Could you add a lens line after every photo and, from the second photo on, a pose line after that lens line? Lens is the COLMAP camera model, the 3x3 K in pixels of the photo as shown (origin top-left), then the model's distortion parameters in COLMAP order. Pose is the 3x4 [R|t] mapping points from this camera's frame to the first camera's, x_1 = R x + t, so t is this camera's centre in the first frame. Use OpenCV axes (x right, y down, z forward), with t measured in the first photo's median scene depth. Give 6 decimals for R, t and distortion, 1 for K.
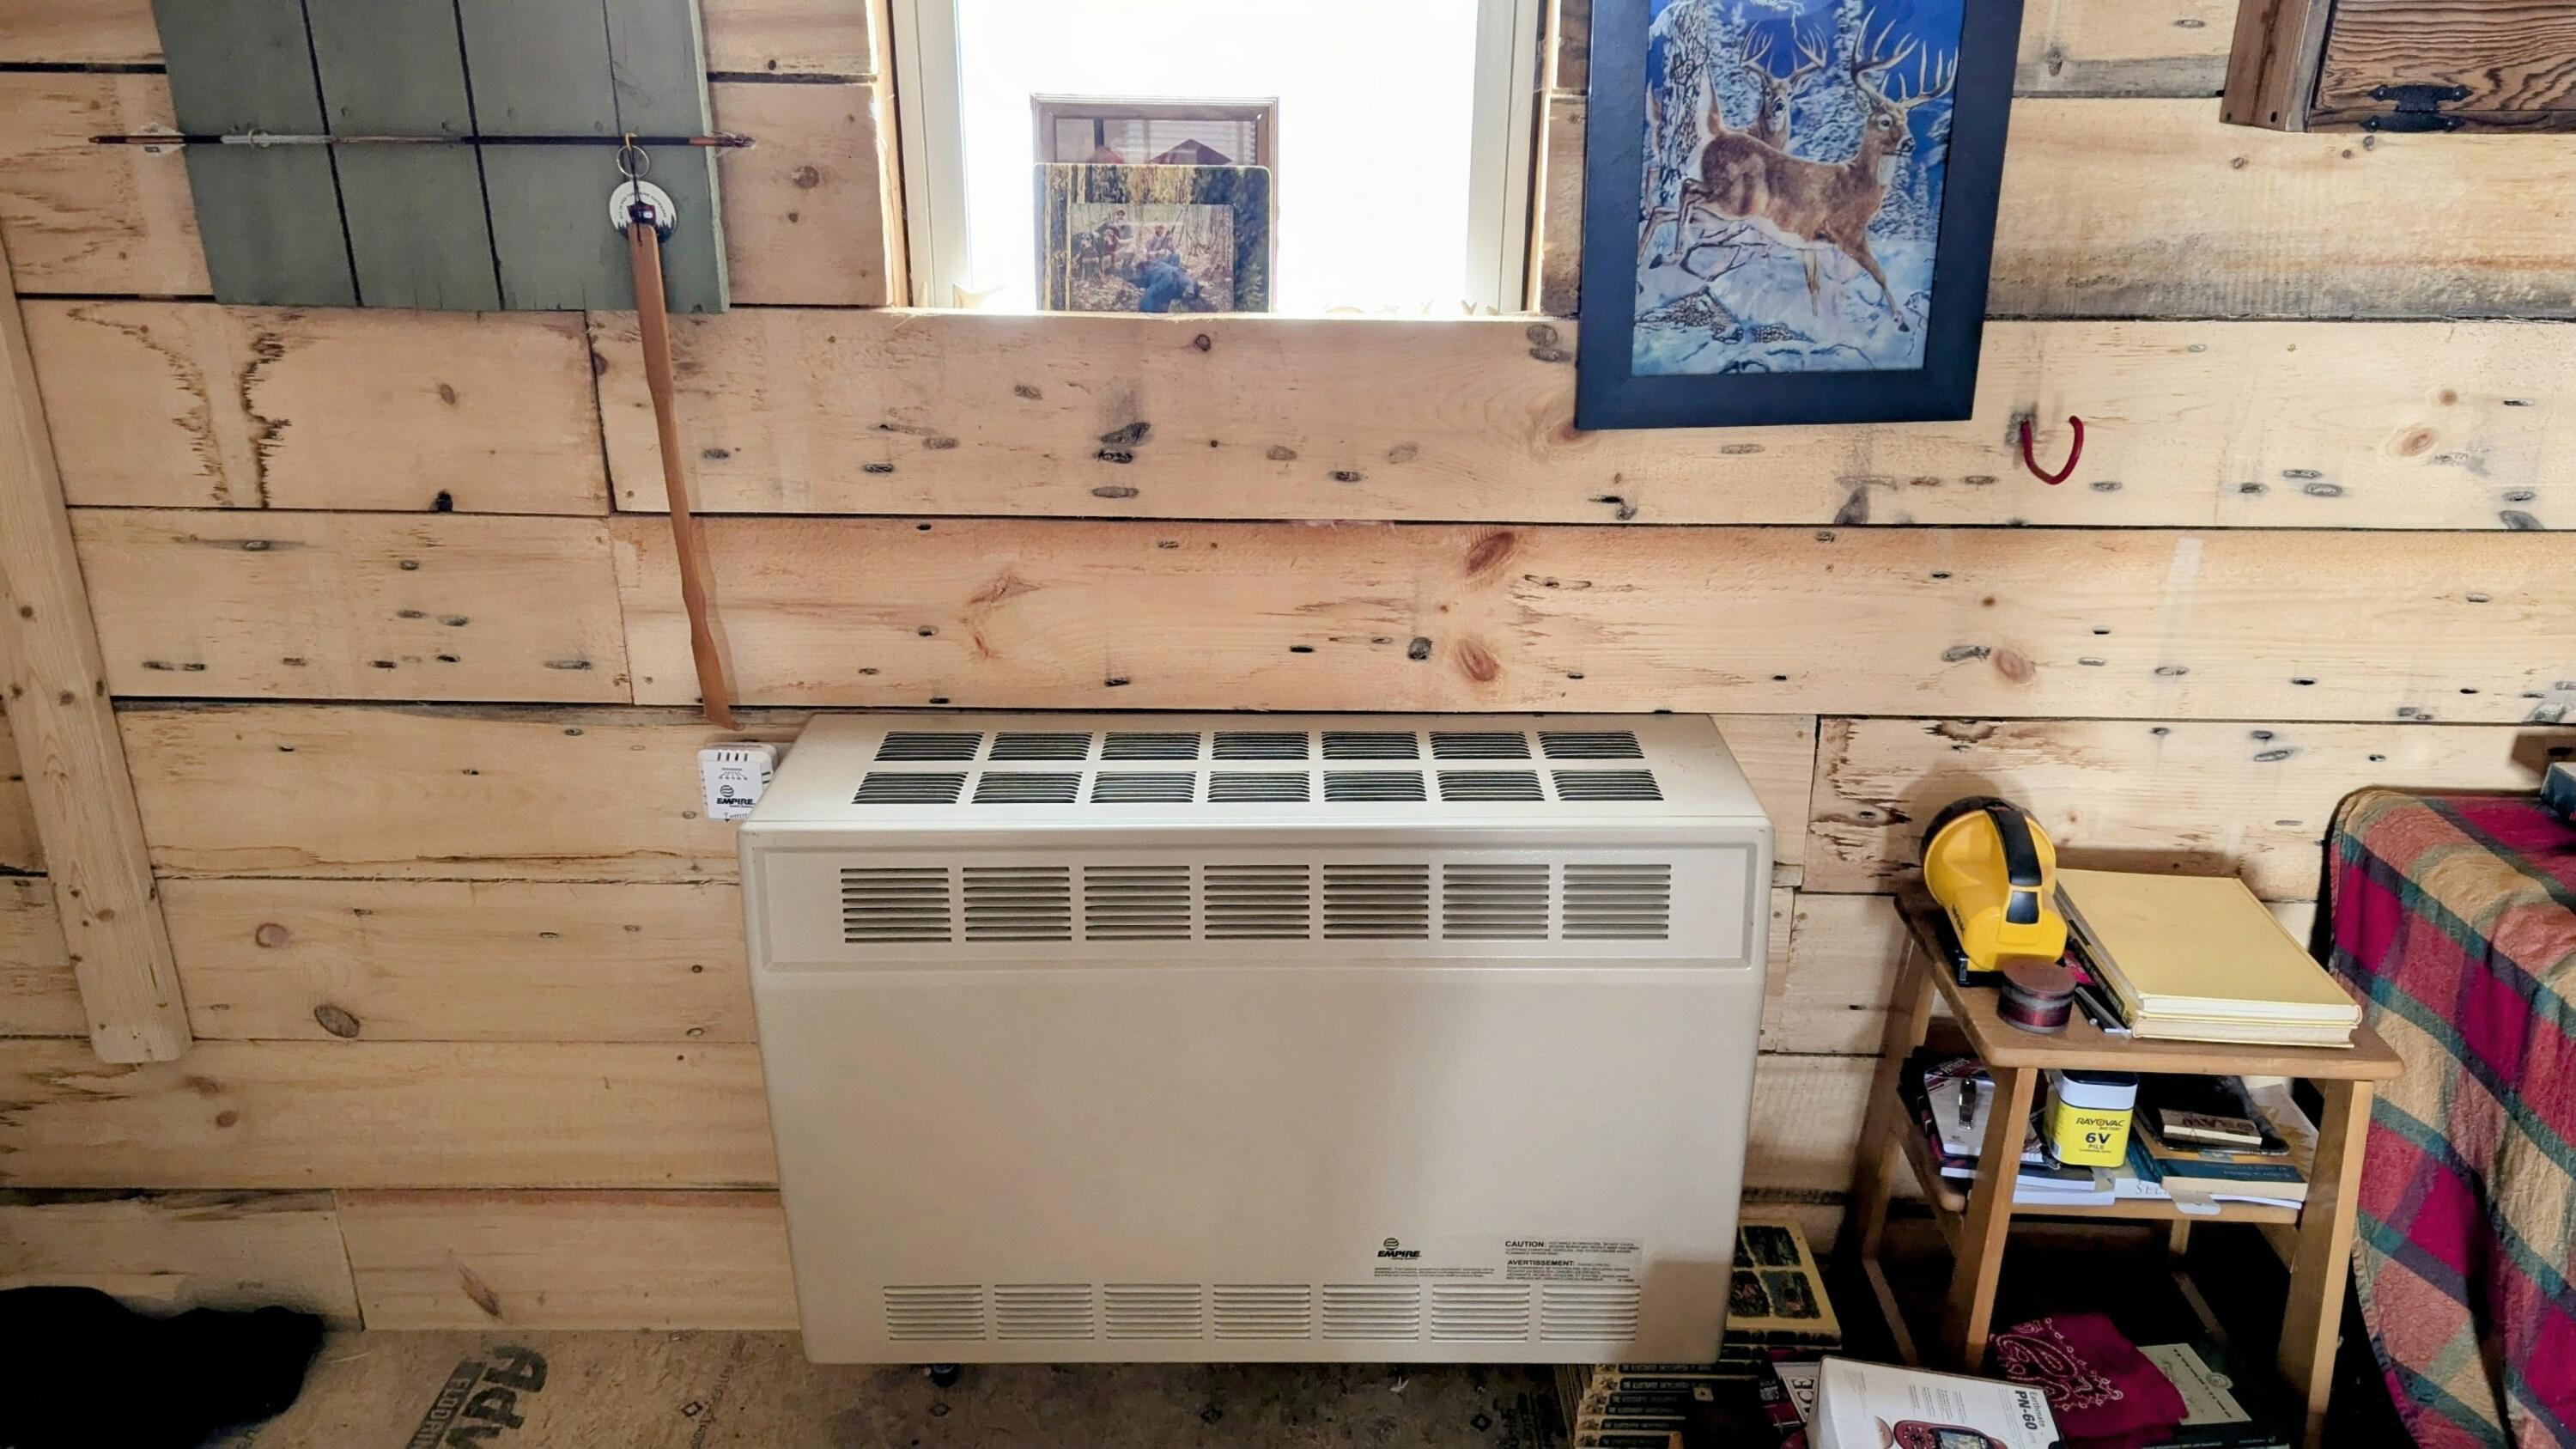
lens RADIAL K [[1840.1, 0, 1286.4], [0, 1840.1, 728.9], [0, 0, 1]] dist [0.040125, -0.012320]
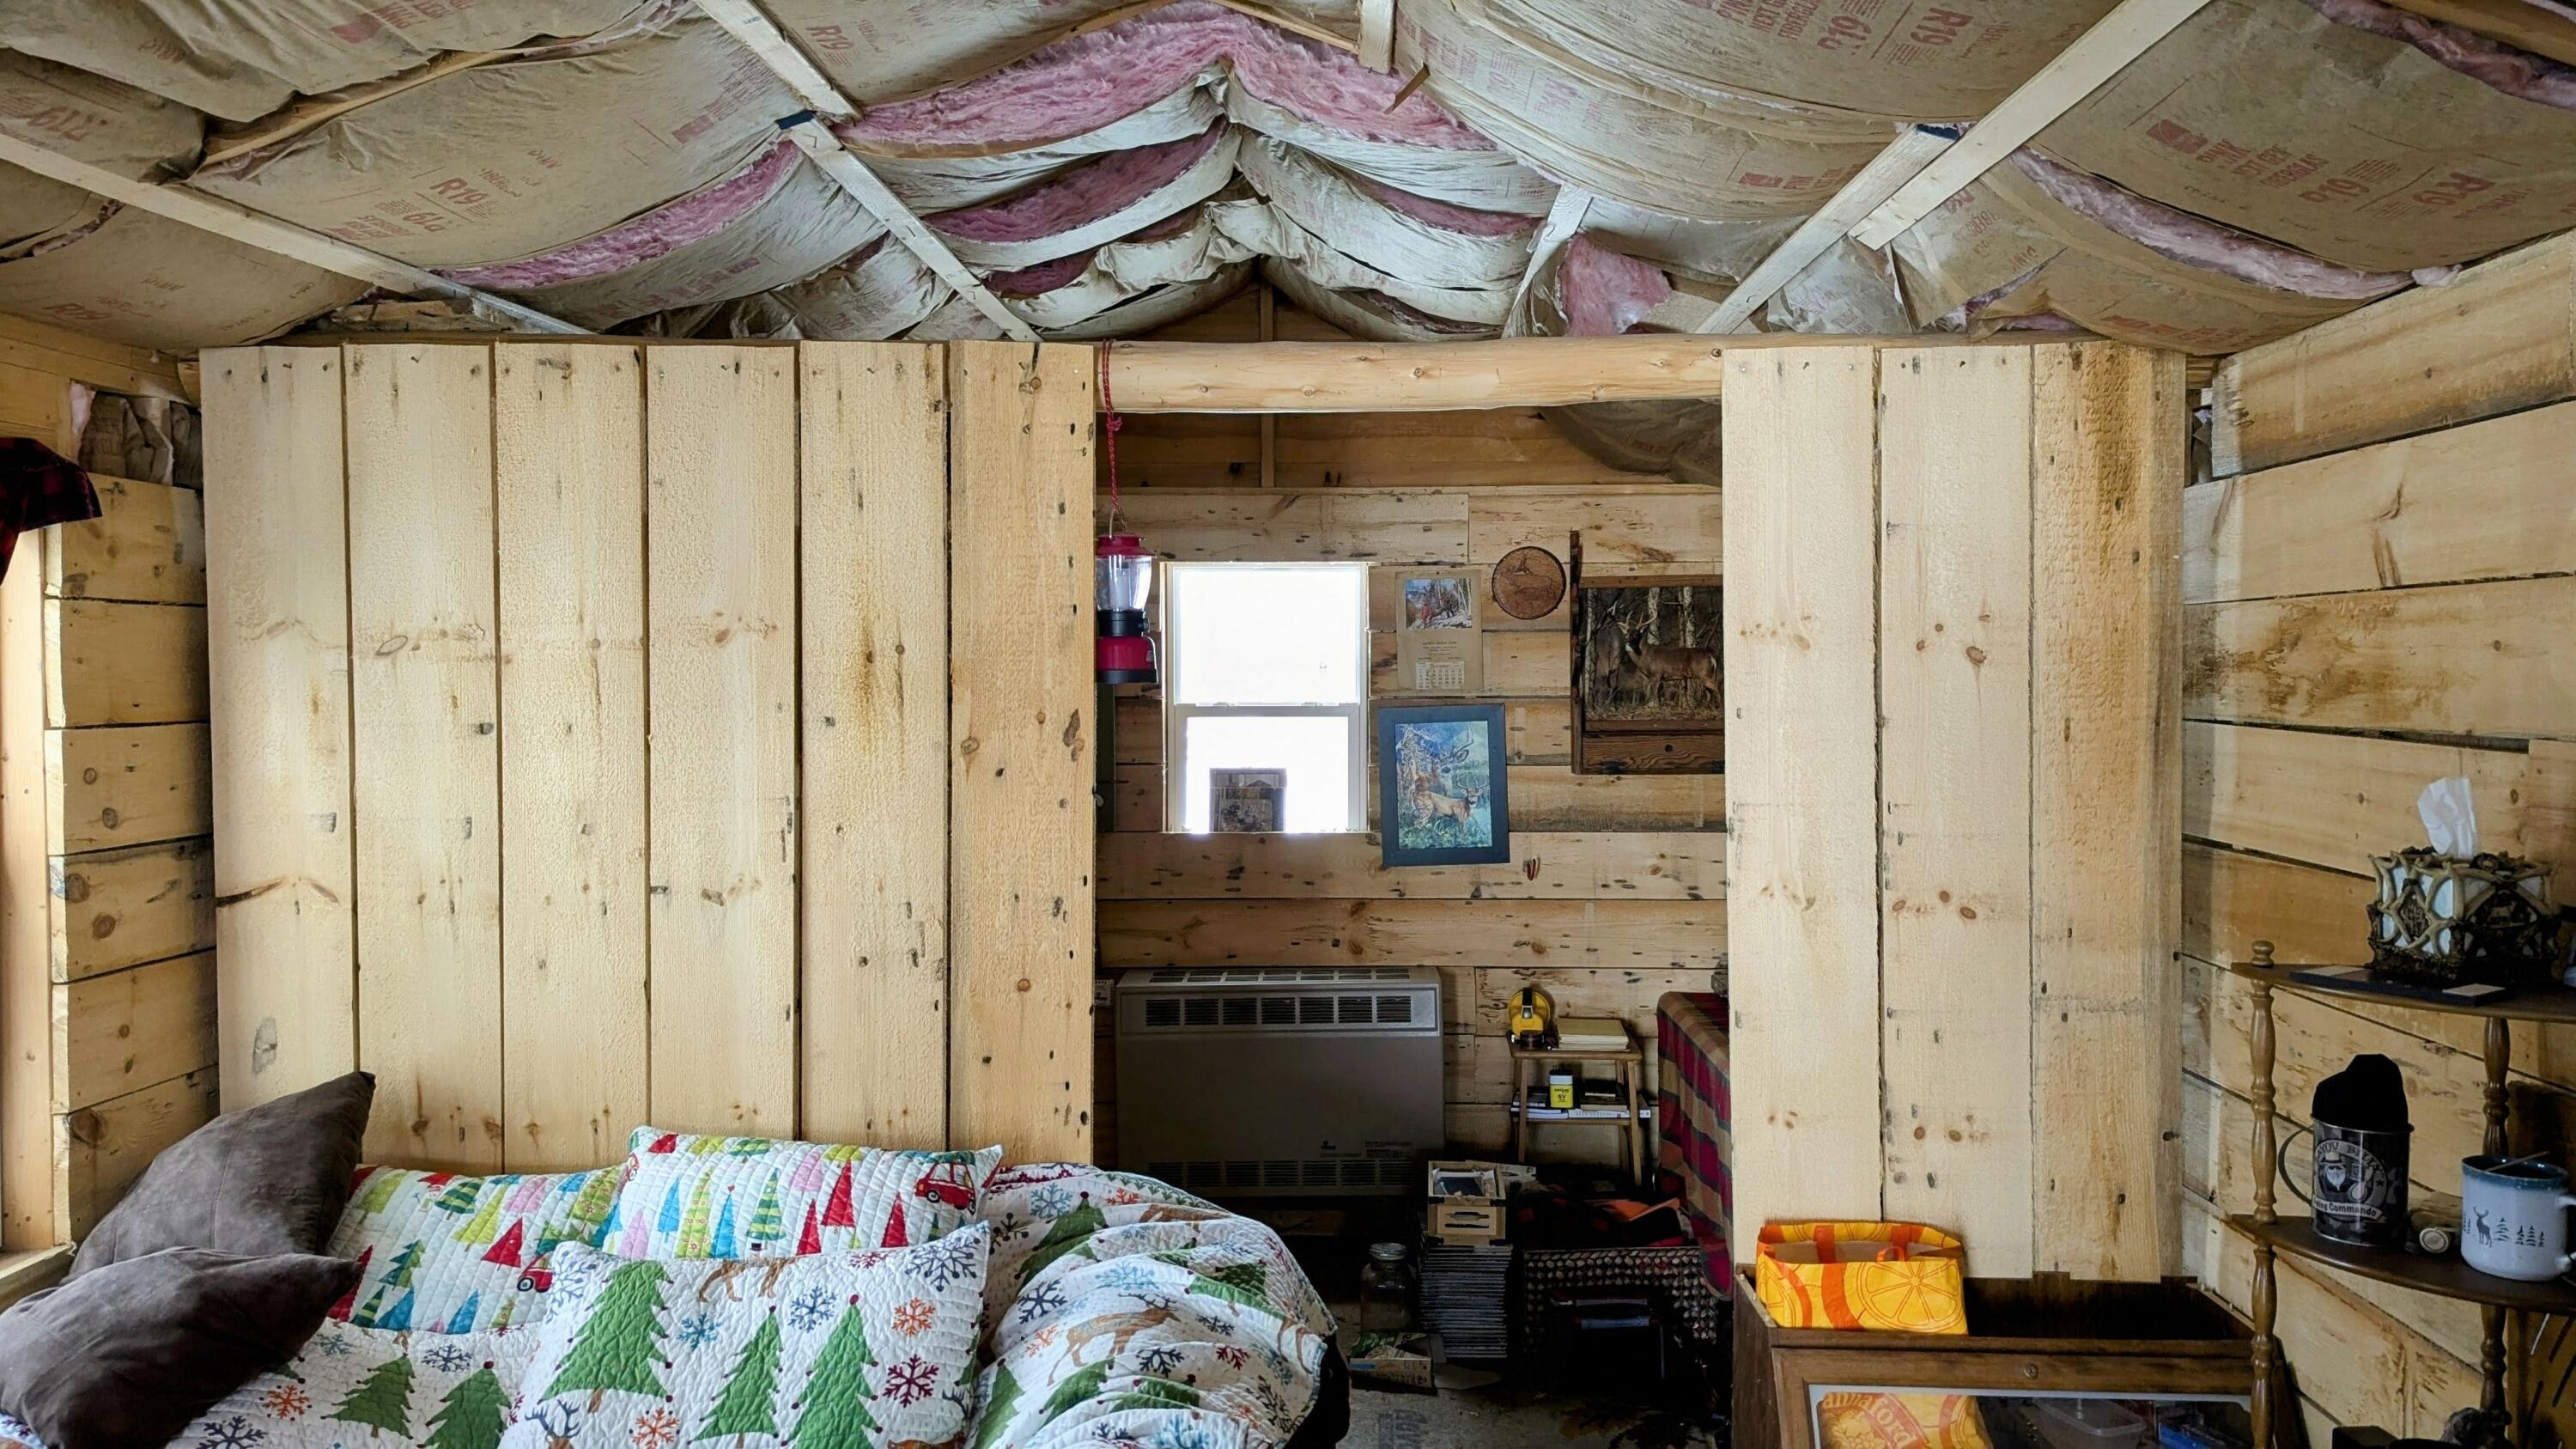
lens RADIAL K [[1840.1, 0, 1288.8], [0, 1840.1, 724.6], [0, 0, 1]] dist [0.040125, -0.012320]
pose [[0.999321, -0.011838, -0.034888, 0.108706], [-0.000786, 0.939906, -0.341434, 0.656567], [0.036834, 0.341229, 0.939258, -1.954229]]
